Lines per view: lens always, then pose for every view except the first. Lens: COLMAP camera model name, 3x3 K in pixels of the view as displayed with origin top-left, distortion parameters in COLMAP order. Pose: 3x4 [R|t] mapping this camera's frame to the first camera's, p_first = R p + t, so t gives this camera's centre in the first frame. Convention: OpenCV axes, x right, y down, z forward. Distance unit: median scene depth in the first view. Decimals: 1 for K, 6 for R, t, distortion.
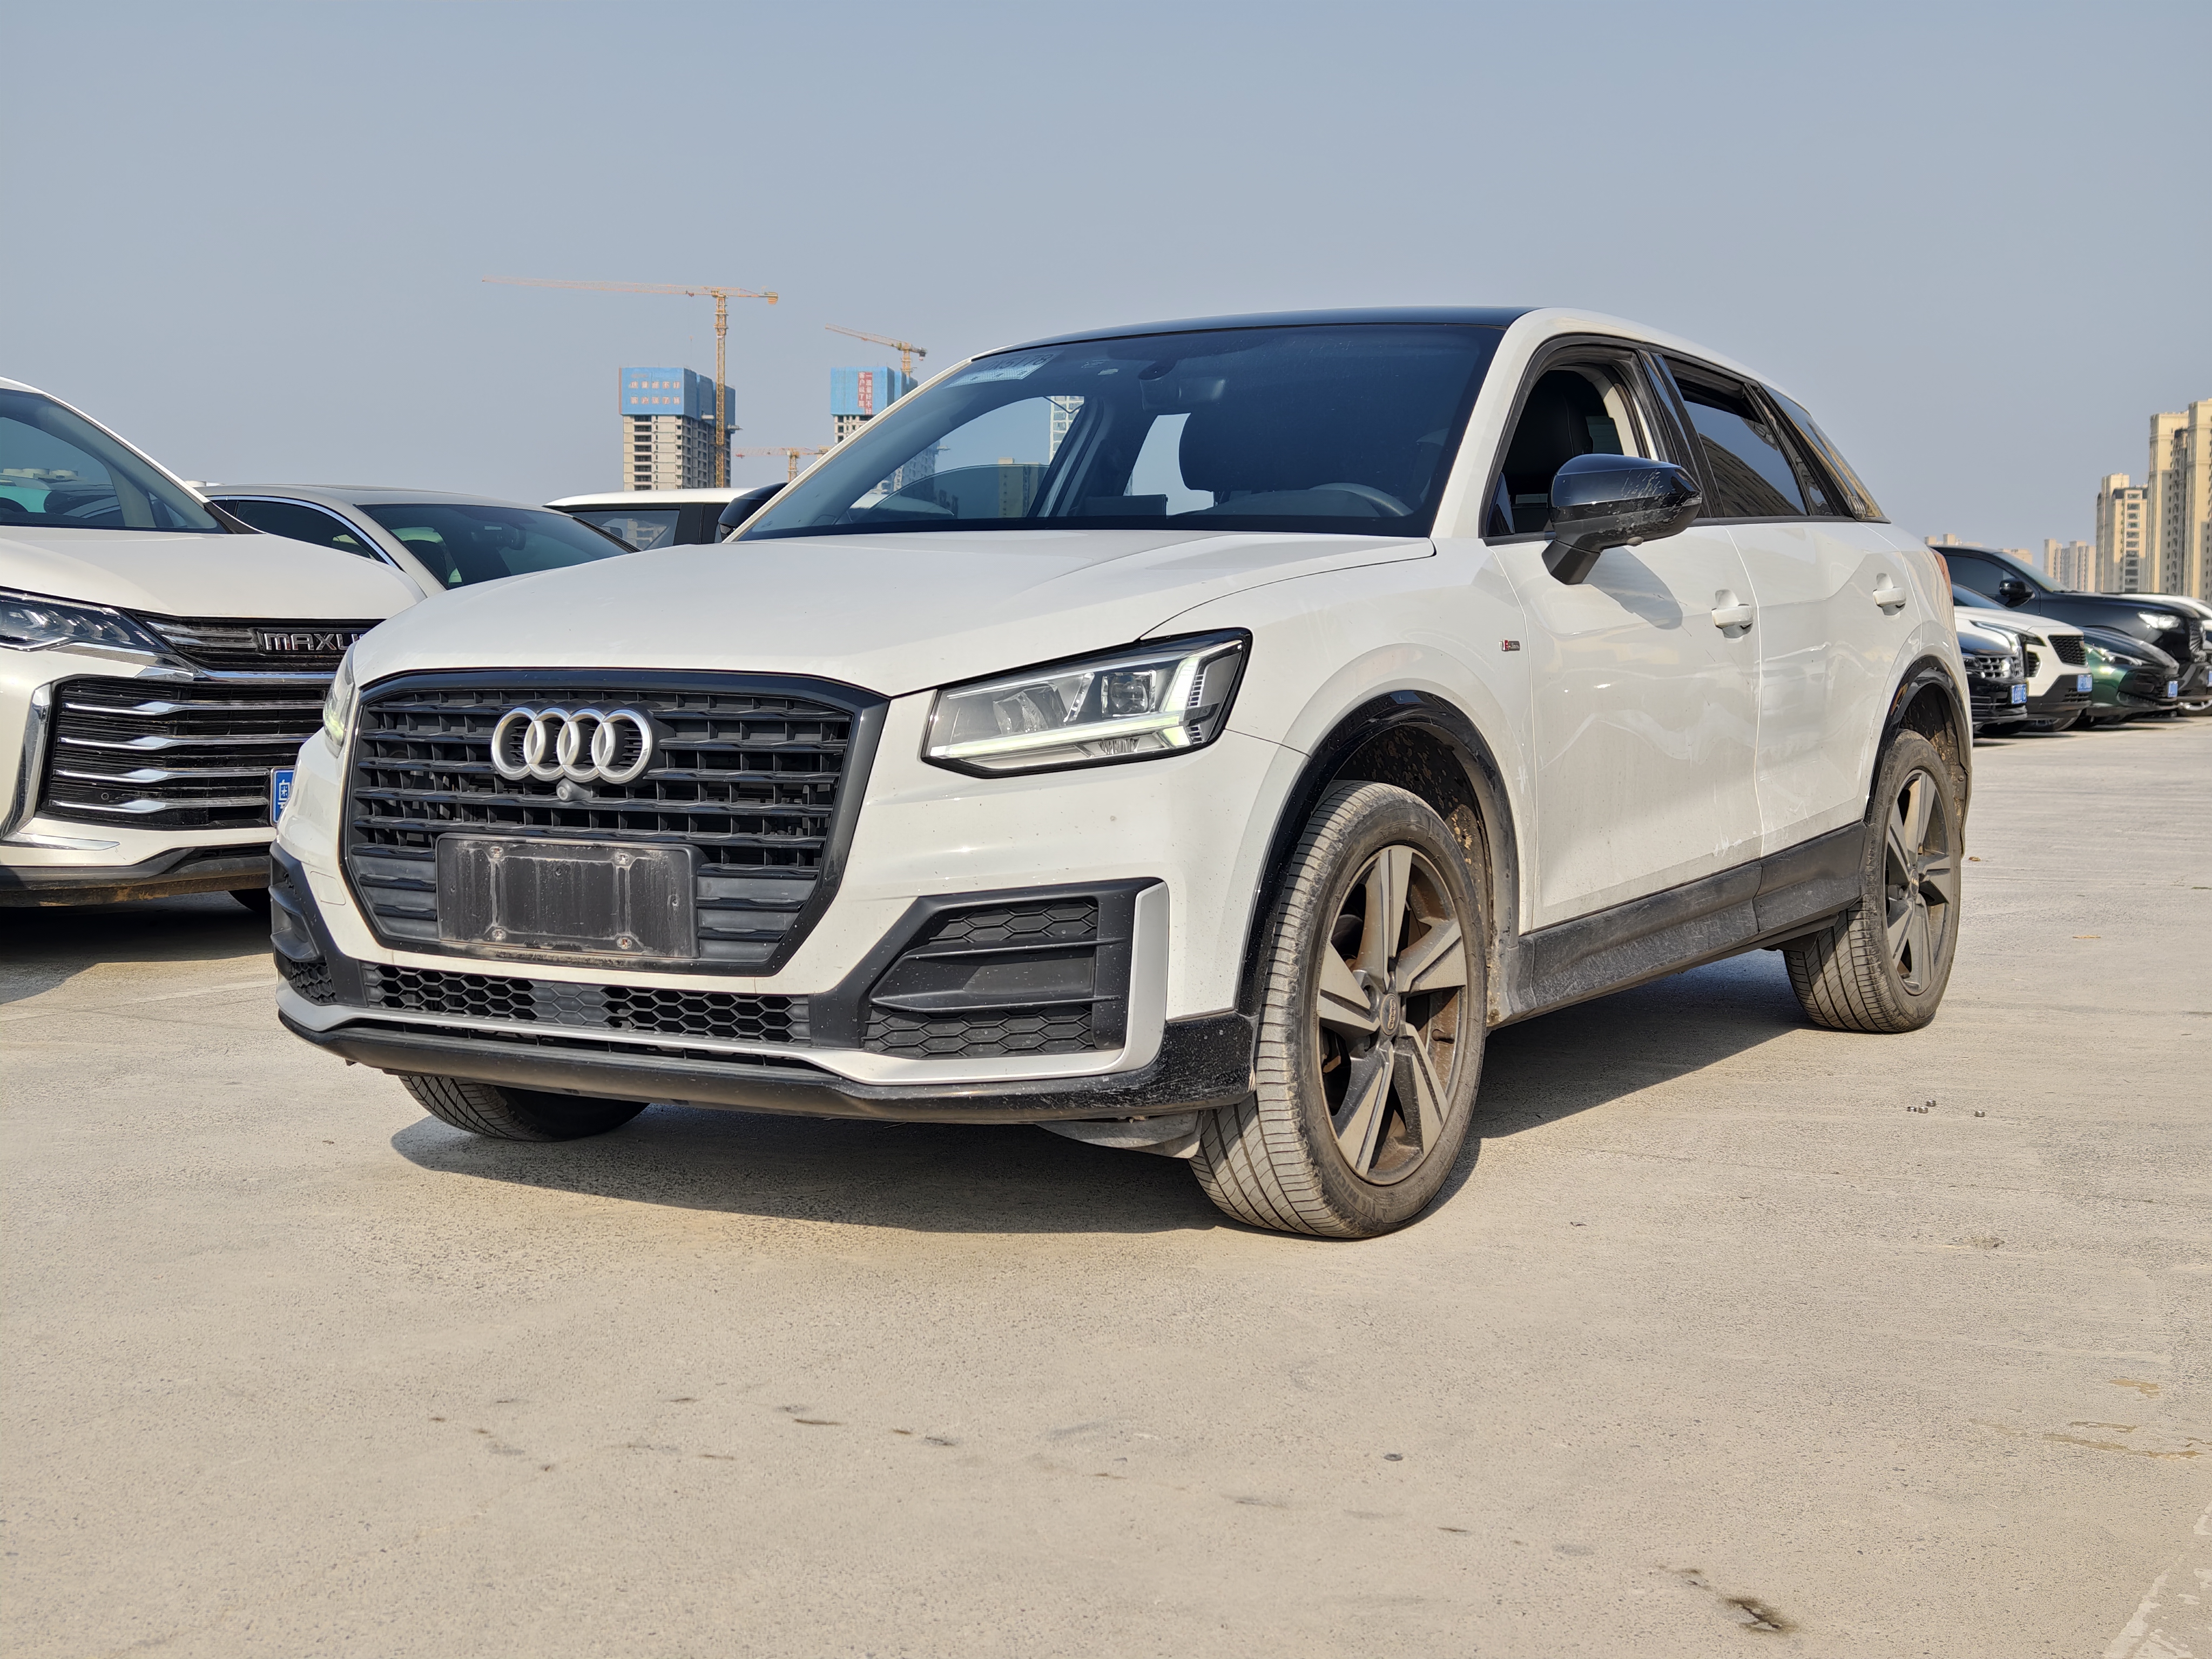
lens RADIAL K [[3043.3, 0, 1129.2], [0, 3043.3, 805.3], [0, 0, 1]] dist [0.053825, 0.000000]
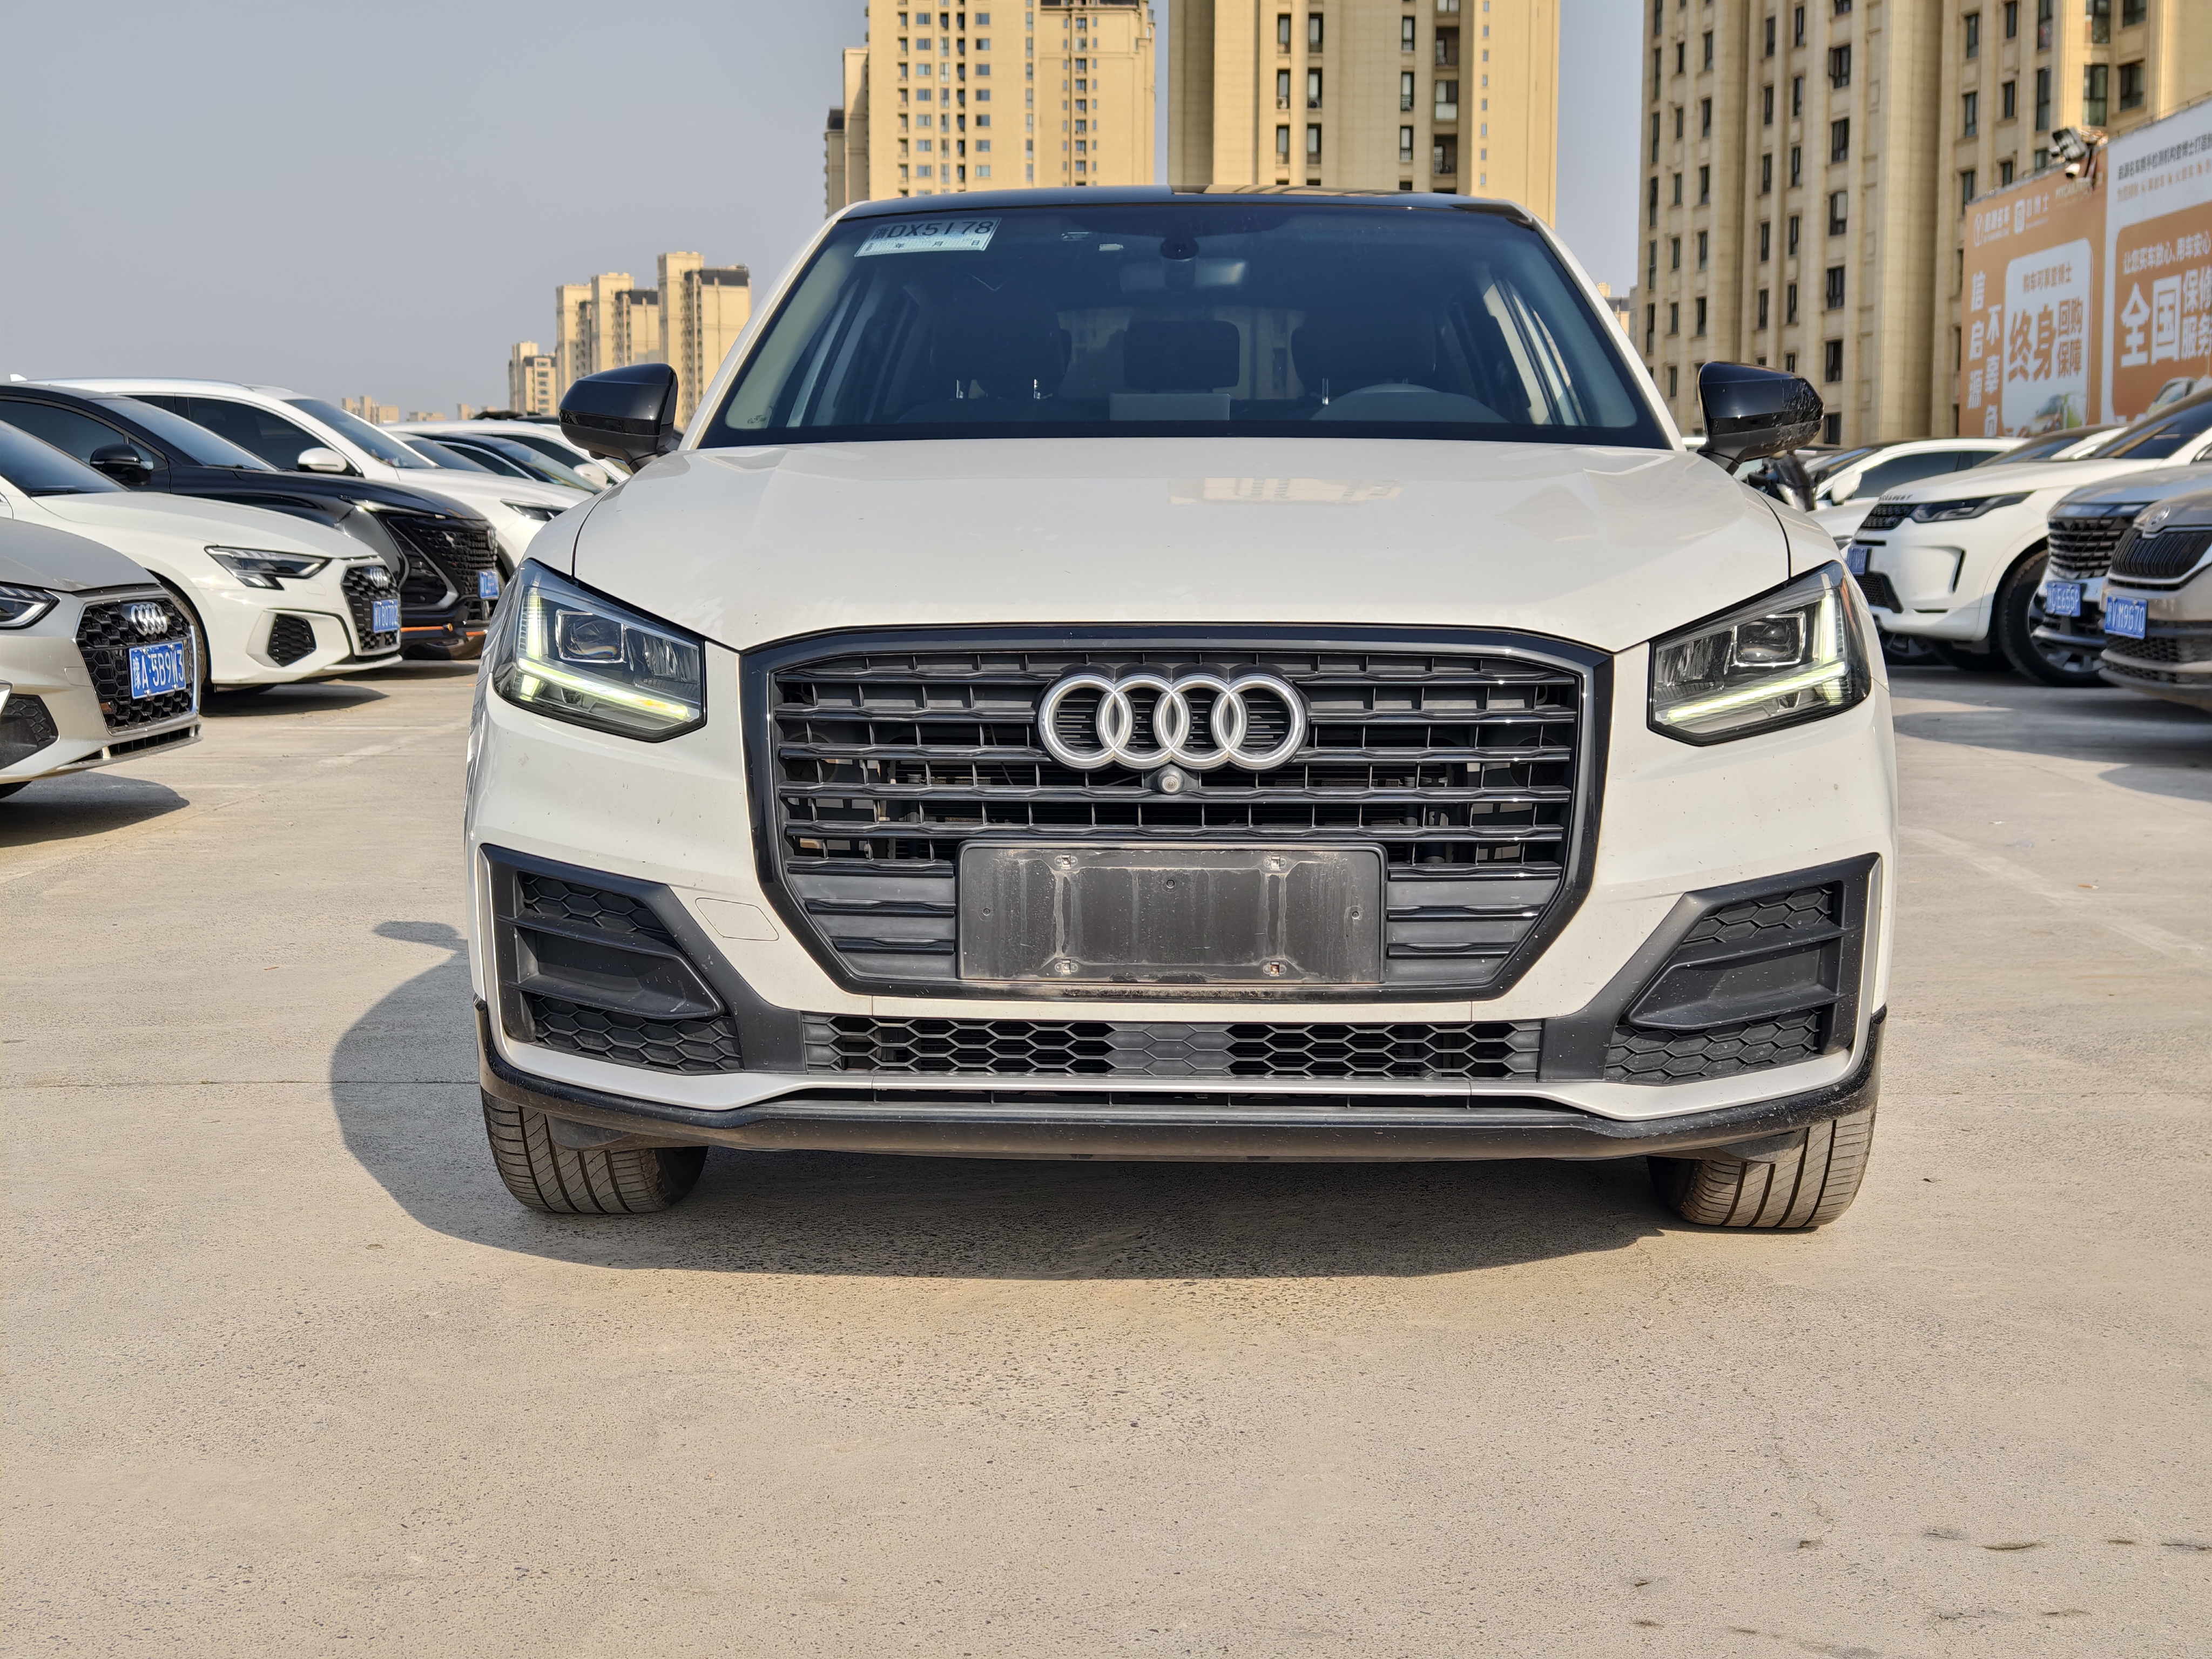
lens RADIAL K [[3043.3, 0, 1083.6], [0, 3043.3, 821.1], [0, 0, 1]] dist [0.053825, 0.000000]
pose [[0.882491, -0.050151, 0.467648, -0.579074], [0.028193, 0.998151, 0.053841, -0.037670], [-0.469483, -0.034330, 0.882274, 0.323073]]
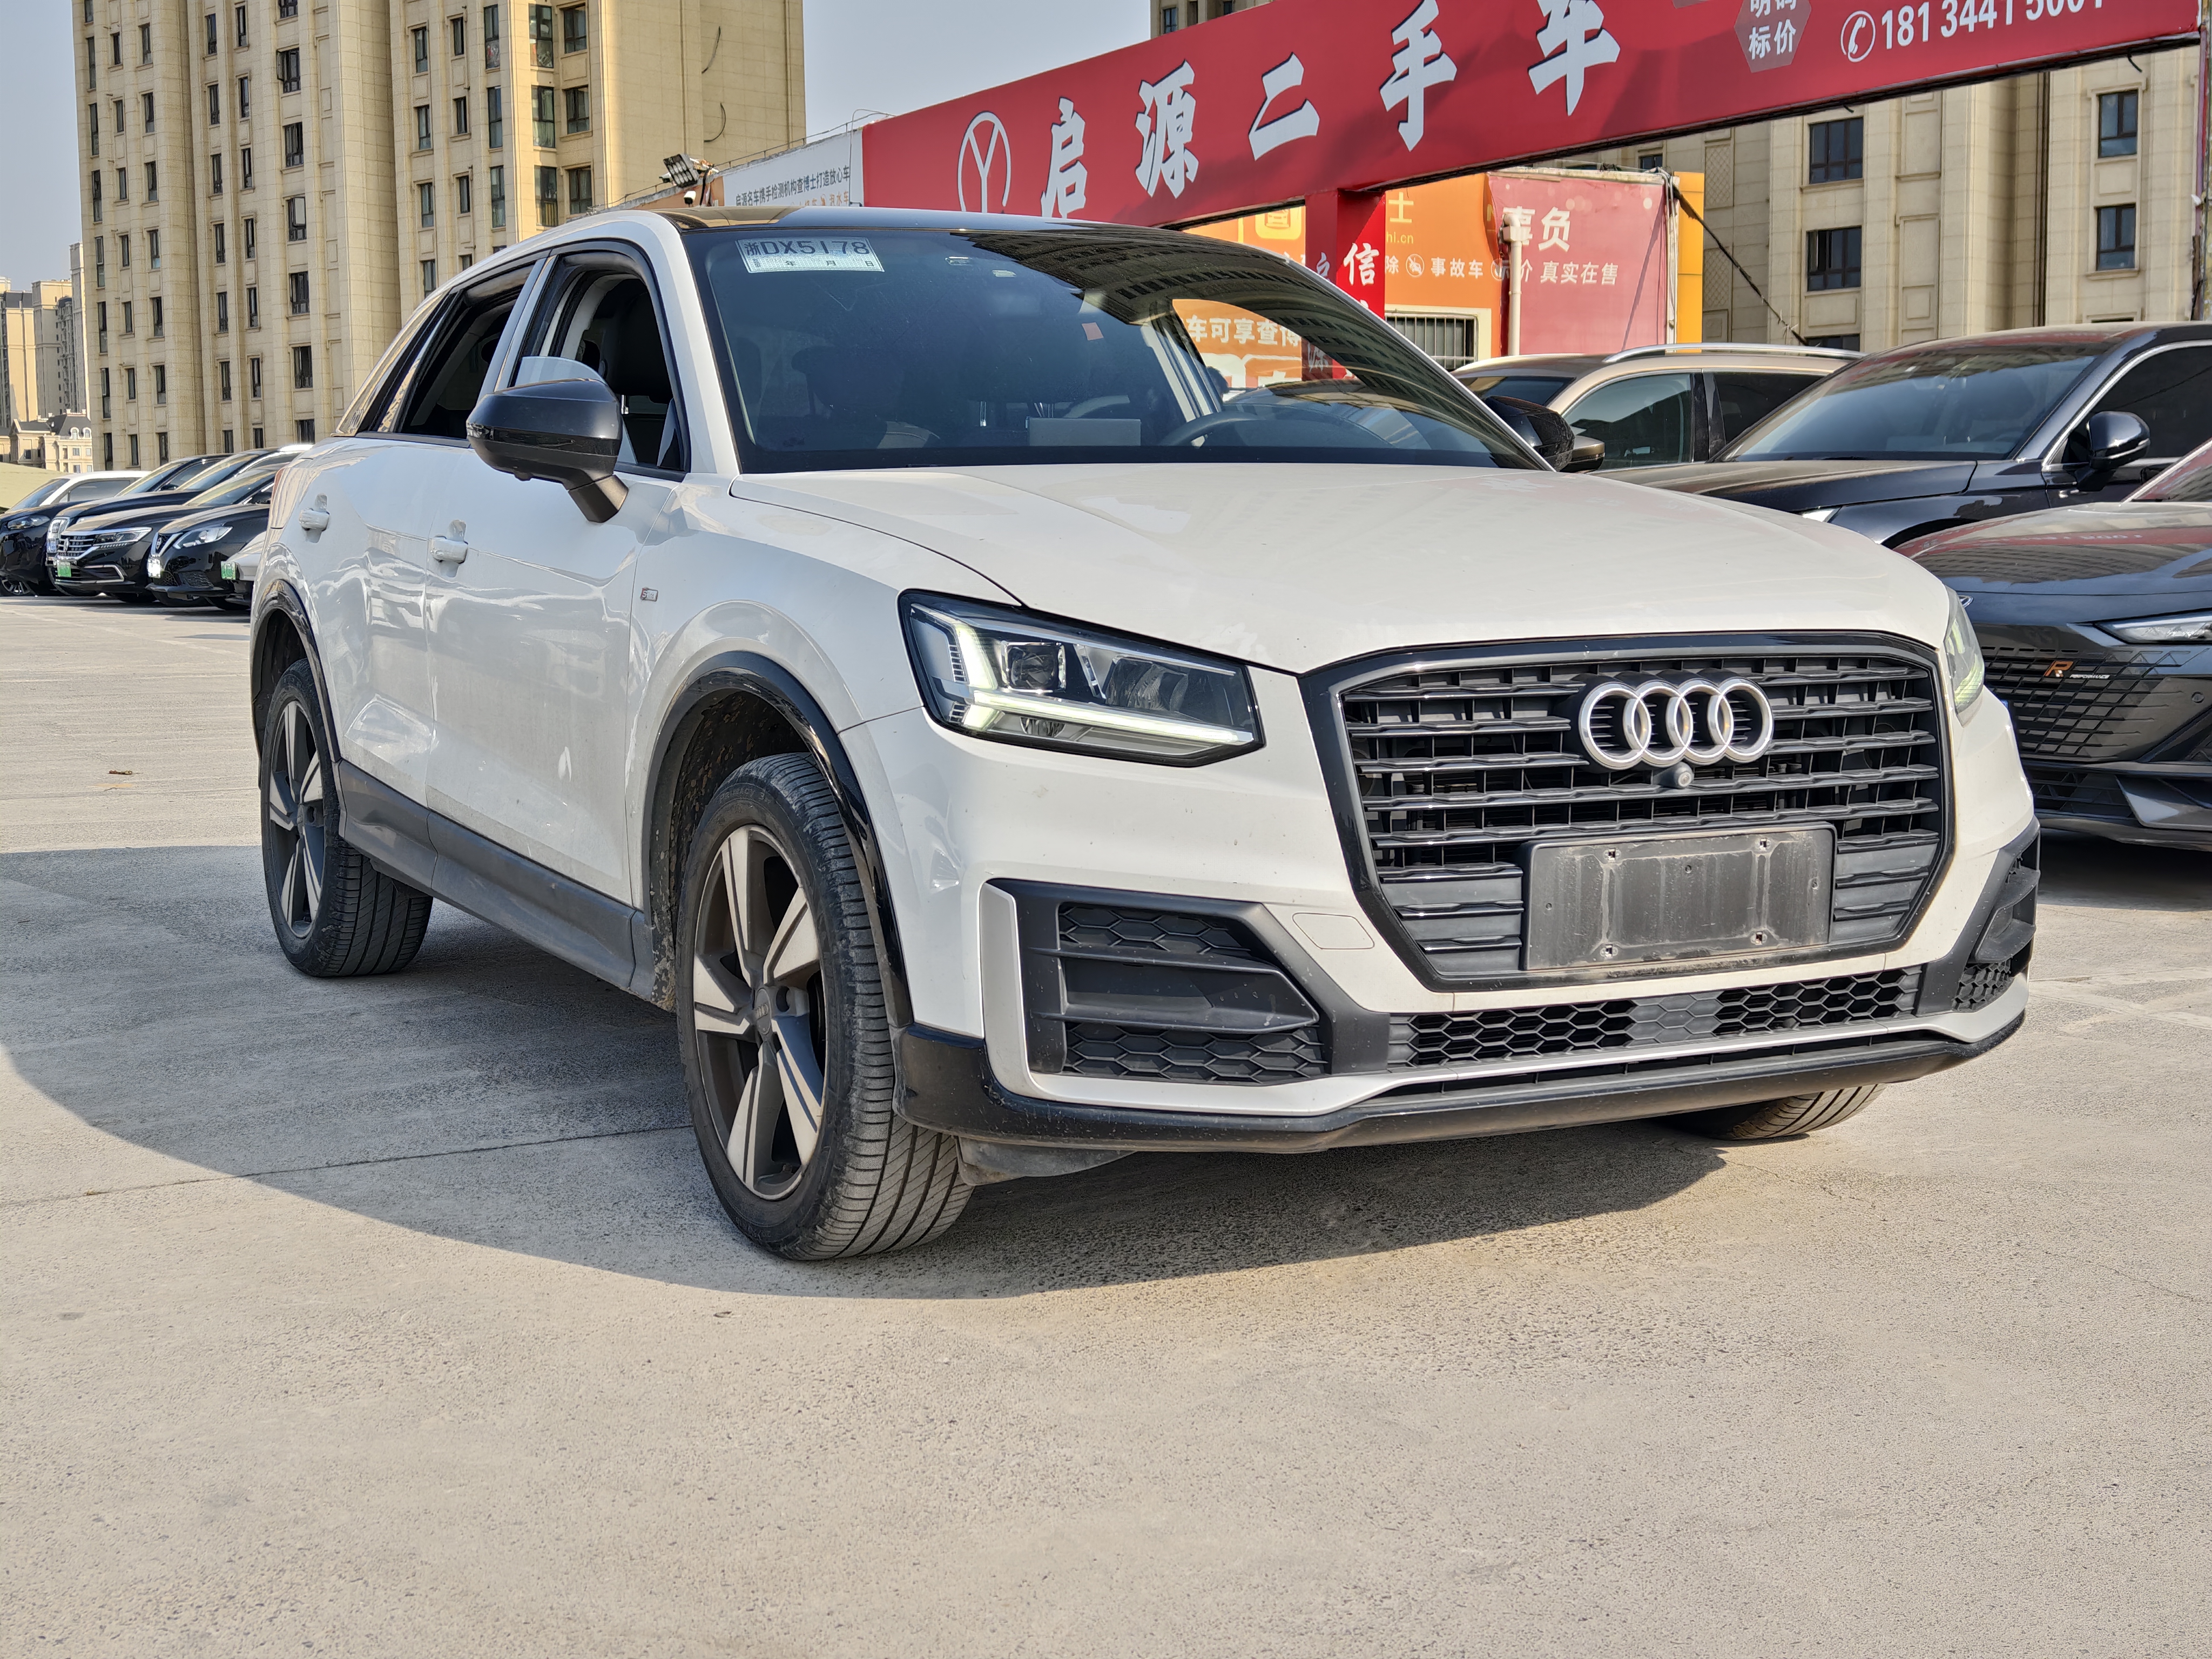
lens RADIAL K [[3043.3, 0, 1043.3], [0, 3043.3, 899.7], [0, 0, 1]] dist [0.053825, 0.000000]
pose [[0.532032, -0.114525, 0.838944, -1.033556], [0.056305, 0.993403, 0.099903, -0.068286], [-0.844850, -0.005915, 0.534970, 0.695358]]
